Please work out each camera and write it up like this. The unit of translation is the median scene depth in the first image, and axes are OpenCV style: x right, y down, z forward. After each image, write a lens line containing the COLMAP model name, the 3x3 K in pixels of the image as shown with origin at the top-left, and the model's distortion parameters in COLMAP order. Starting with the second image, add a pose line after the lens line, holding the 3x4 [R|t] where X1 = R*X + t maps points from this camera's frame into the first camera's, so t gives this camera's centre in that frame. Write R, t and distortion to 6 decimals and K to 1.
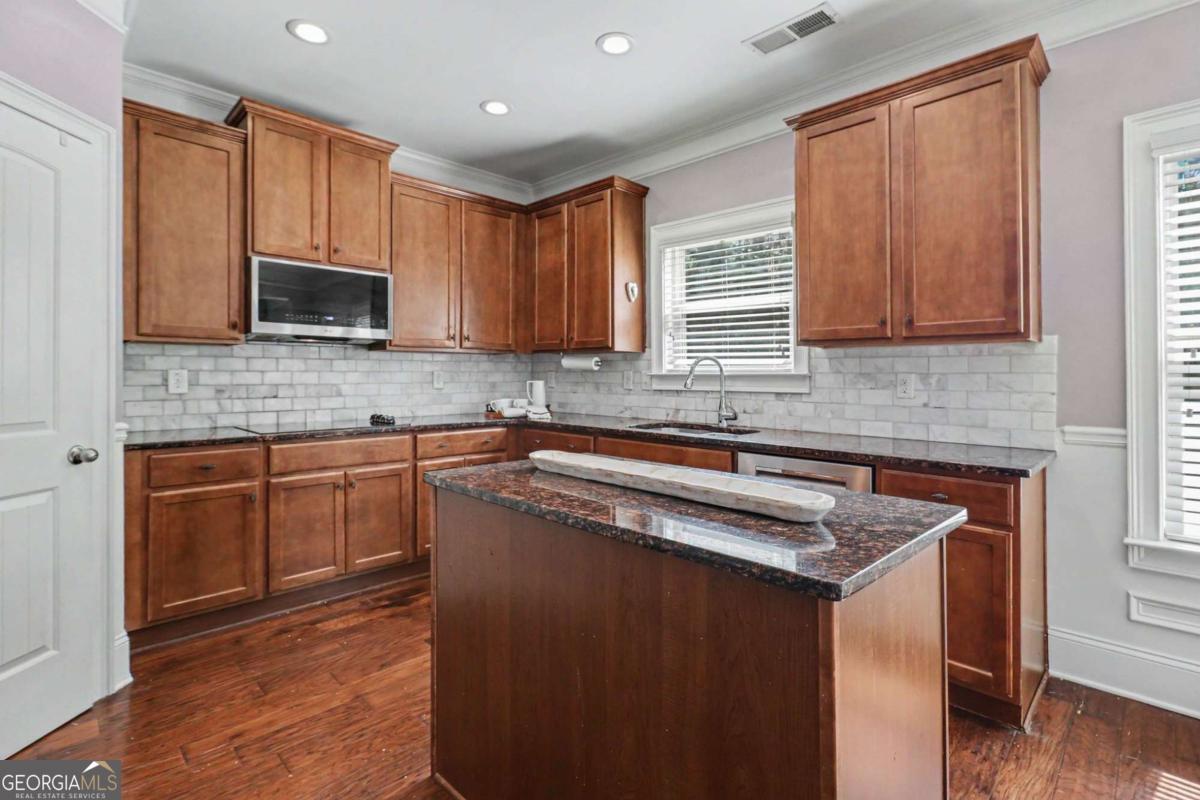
lens RADIAL K [[567.9, 0, 583.0], [0, 567.9, 378.5], [0, 0, 1]] dist [-0.003596, 0.000076]
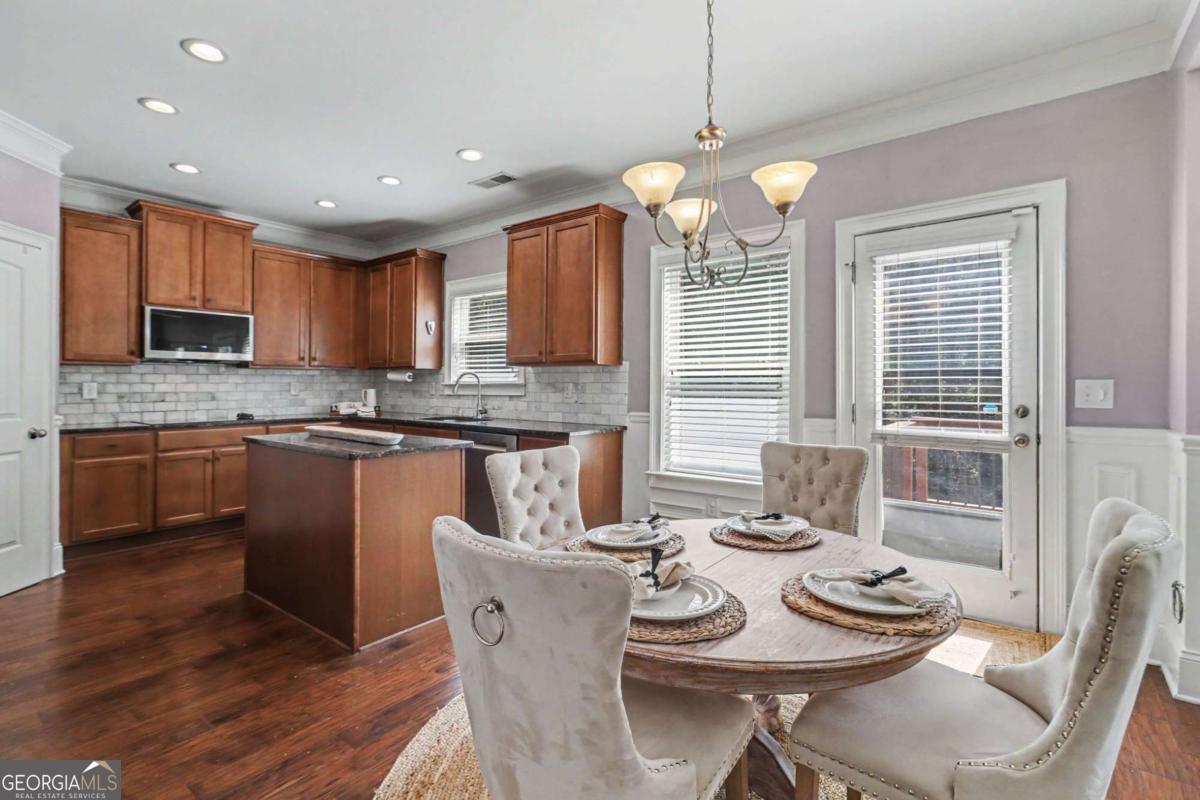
lens RADIAL K [[567.9, 0, 583.0], [0, 567.9, 378.5], [0, 0, 1]] dist [-0.003596, 0.000076]
pose [[0.991991, -0.003280, 0.126270, 0.334750], [0.005223, 0.999873, -0.015062, 0.002270], [-0.126204, 0.015600, 0.991882, -0.563792]]
